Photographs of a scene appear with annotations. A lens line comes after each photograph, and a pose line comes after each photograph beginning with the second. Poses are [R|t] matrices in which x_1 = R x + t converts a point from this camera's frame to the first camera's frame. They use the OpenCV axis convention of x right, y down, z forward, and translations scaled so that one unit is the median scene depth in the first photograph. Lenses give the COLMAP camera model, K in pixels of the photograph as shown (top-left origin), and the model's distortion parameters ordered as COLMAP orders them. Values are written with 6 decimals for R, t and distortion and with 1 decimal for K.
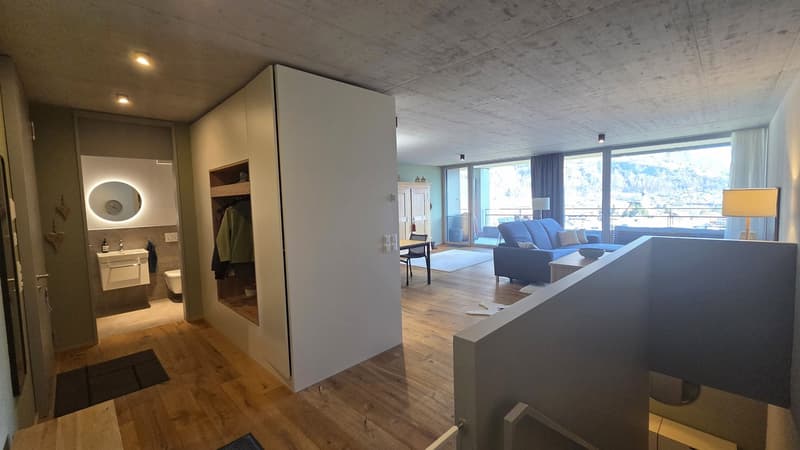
lens RADIAL K [[328.9, 0, 401.7], [0, 328.9, 223.3], [0, 0, 1]] dist [0.006254, 0.000127]
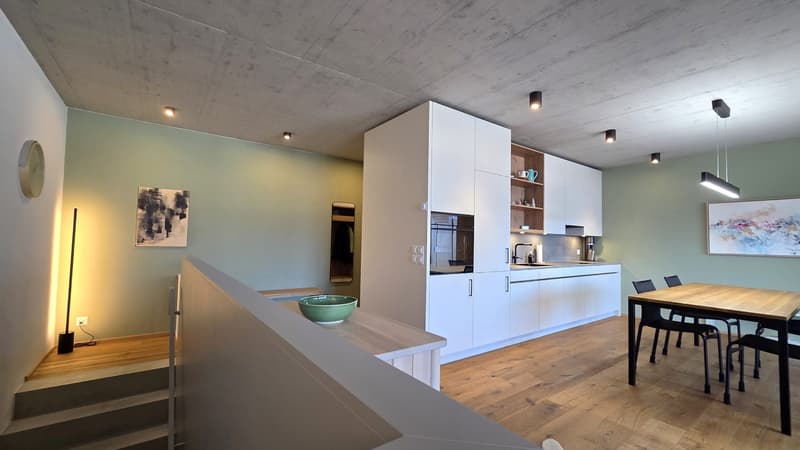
lens RADIAL K [[328.9, 0, 396.2], [0, 328.9, 225.3], [0, 0, 1]] dist [0.006254, 0.000127]
pose [[-0.139708, -0.011659, -0.990124, 1.388280], [-0.085656, 0.996325, 0.000354, -0.031016], [0.986481, 0.084859, -0.140193, 1.612601]]
